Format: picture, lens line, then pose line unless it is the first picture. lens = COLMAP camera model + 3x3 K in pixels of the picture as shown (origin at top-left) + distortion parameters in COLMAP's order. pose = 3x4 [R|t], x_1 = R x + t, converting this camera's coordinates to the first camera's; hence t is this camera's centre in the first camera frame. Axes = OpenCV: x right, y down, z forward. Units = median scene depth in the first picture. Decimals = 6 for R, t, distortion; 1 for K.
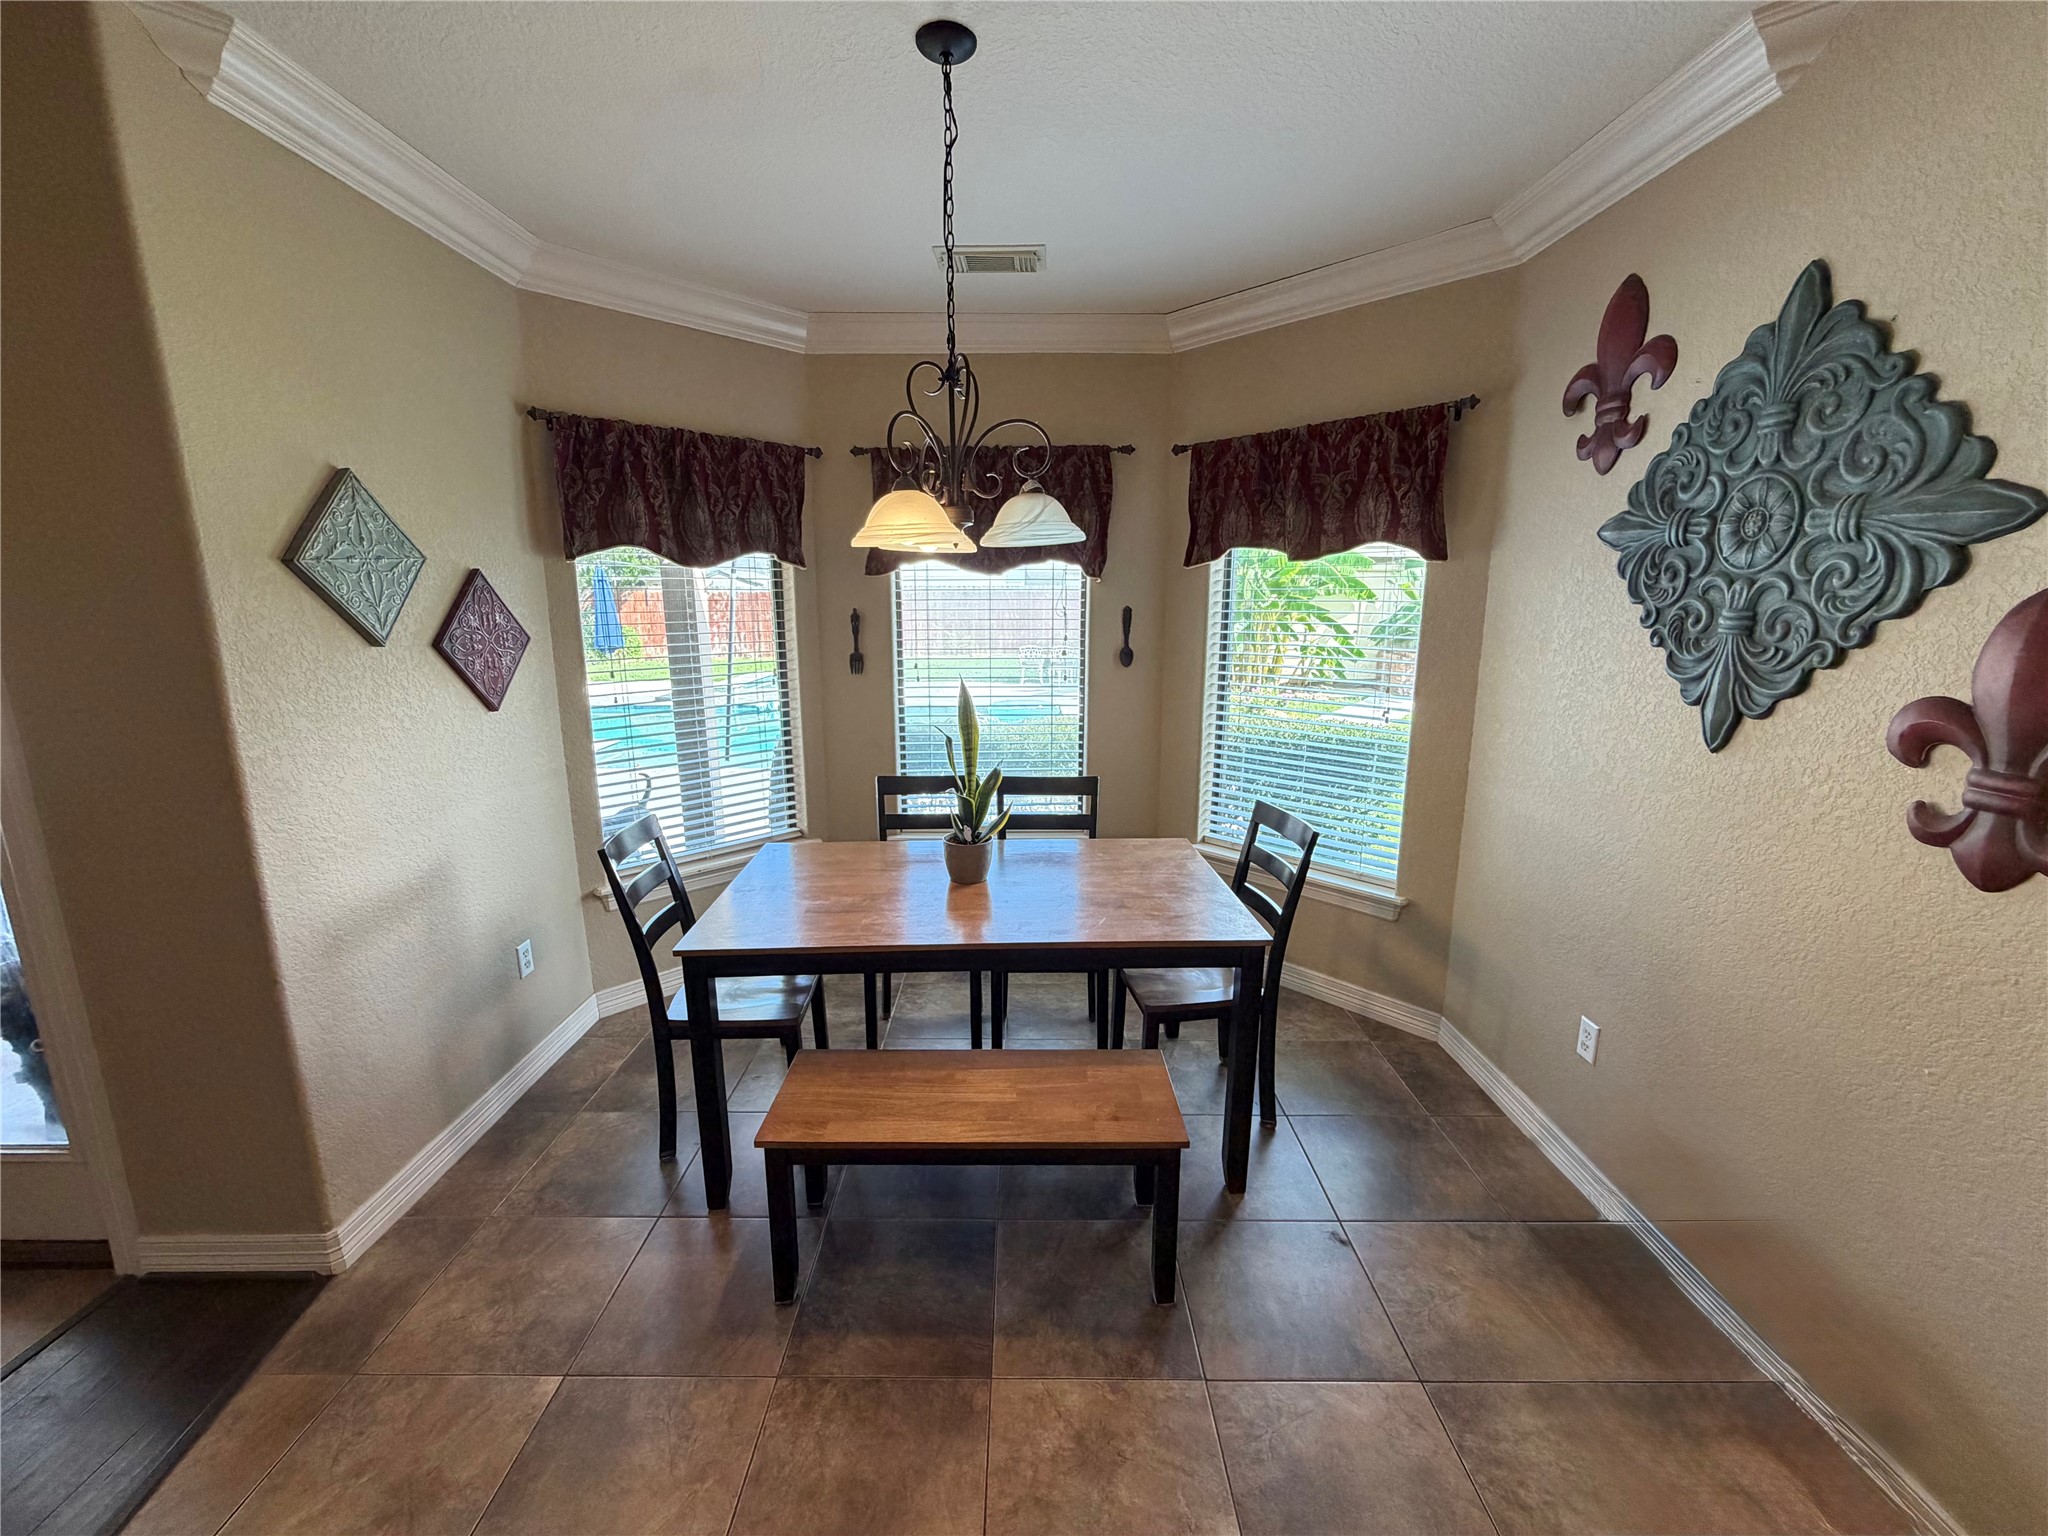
lens RADIAL K [[814.9, 0, 1017.0], [0, 814.9, 769.9], [0, 0, 1]] dist [-0.000638, 0.000653]
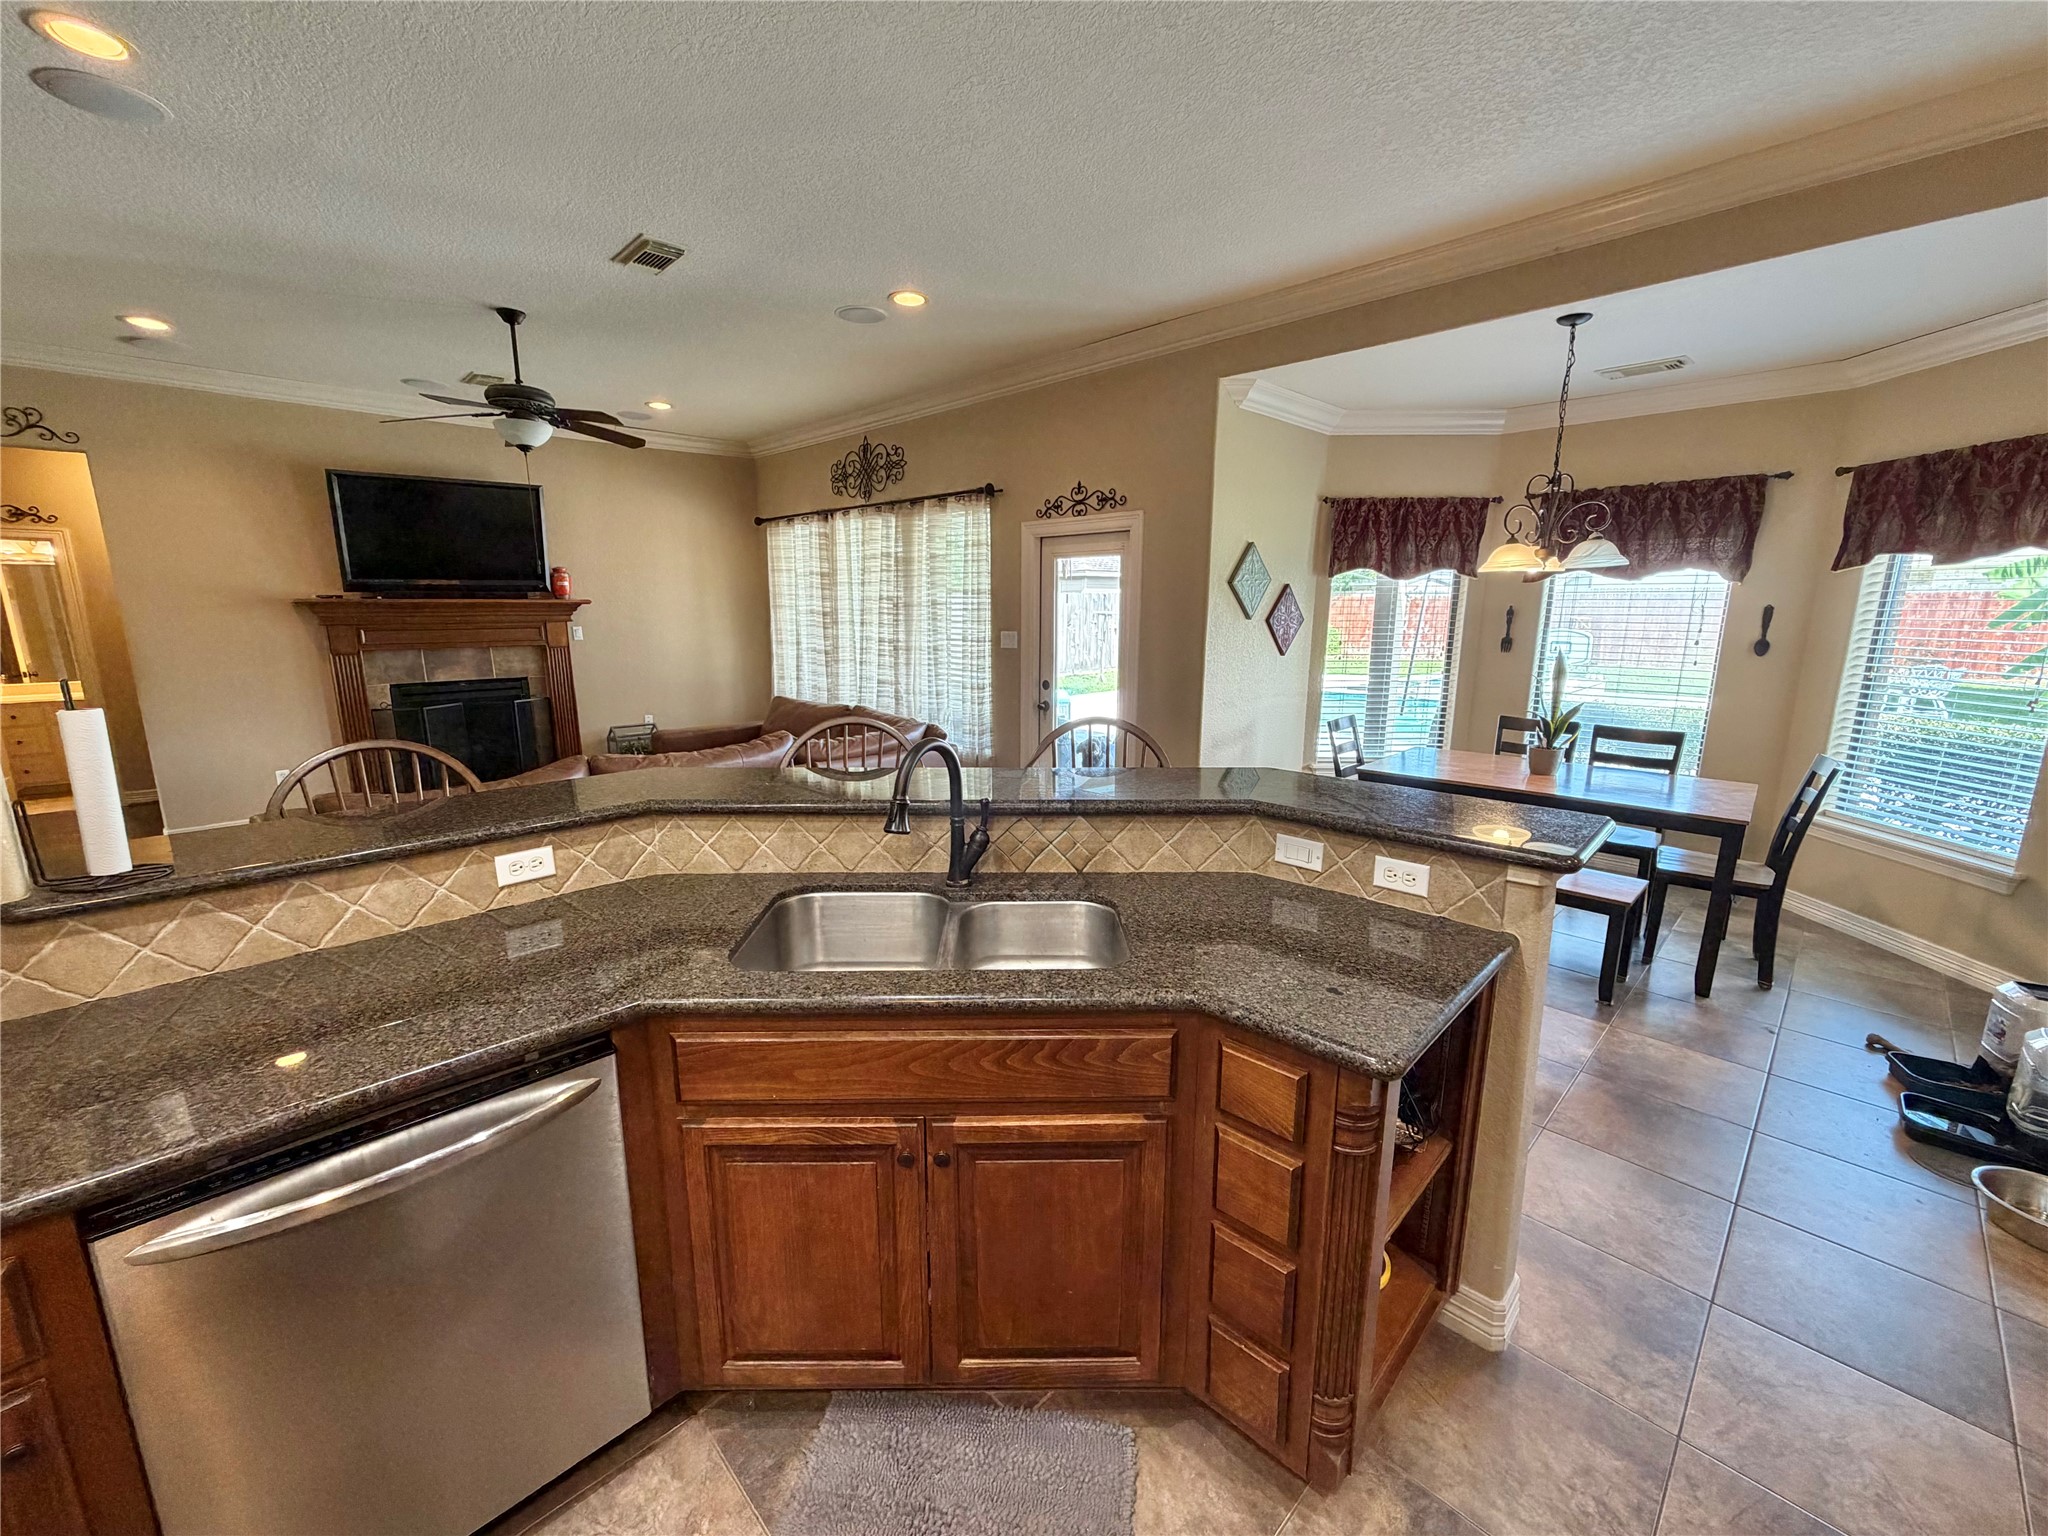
lens RADIAL K [[814.9, 0, 1017.0], [0, 814.9, 769.9], [0, 0, 1]] dist [-0.000638, 0.000653]
pose [[0.697366, 0.144953, -0.701904, 0.292666], [-0.148418, 0.987313, 0.056435, 0.161666], [0.701180, 0.064820, 0.710032, -0.728645]]
